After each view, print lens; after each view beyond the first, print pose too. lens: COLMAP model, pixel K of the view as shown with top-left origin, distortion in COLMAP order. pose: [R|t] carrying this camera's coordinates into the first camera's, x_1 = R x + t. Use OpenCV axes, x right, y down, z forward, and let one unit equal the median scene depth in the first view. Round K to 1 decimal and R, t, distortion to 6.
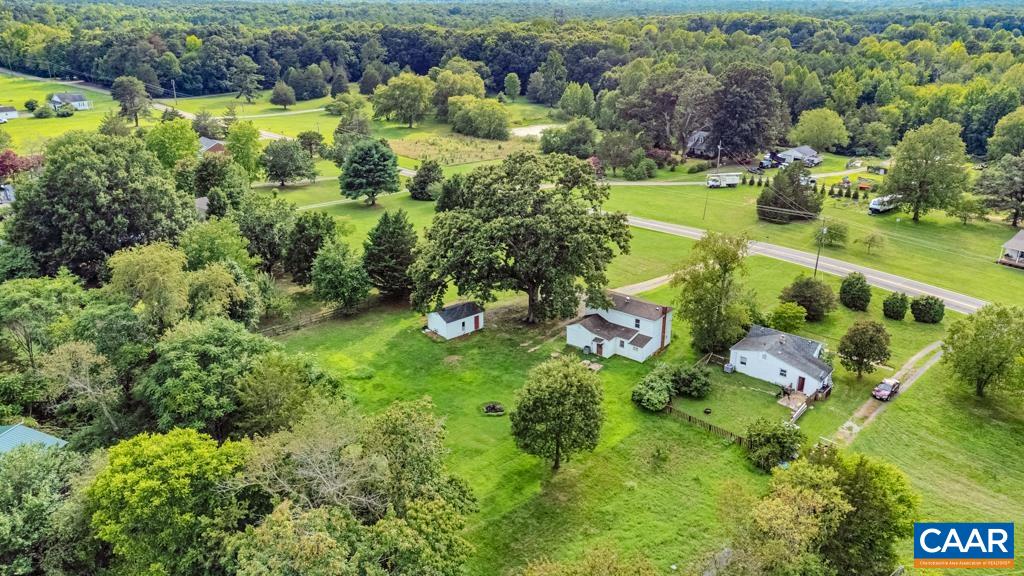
lens RADIAL K [[757.6, 0, 509.3], [0, 757.6, 284.1], [0, 0, 1]] dist [0.033794, 0.019444]
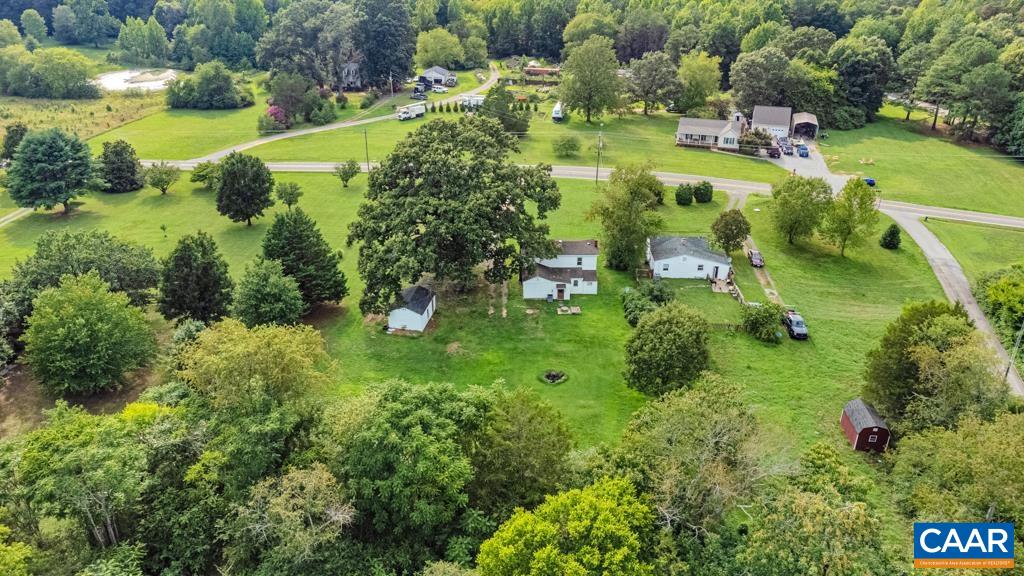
lens RADIAL K [[757.6, 0, 513.9], [0, 757.6, 290.2], [0, 0, 1]] dist [0.033794, 0.019444]
pose [[0.768266, -0.287010, 0.572183, -0.362145], [0.219852, 0.957785, 0.185236, -0.087816], [-0.601193, -0.016514, 0.798933, 0.128316]]
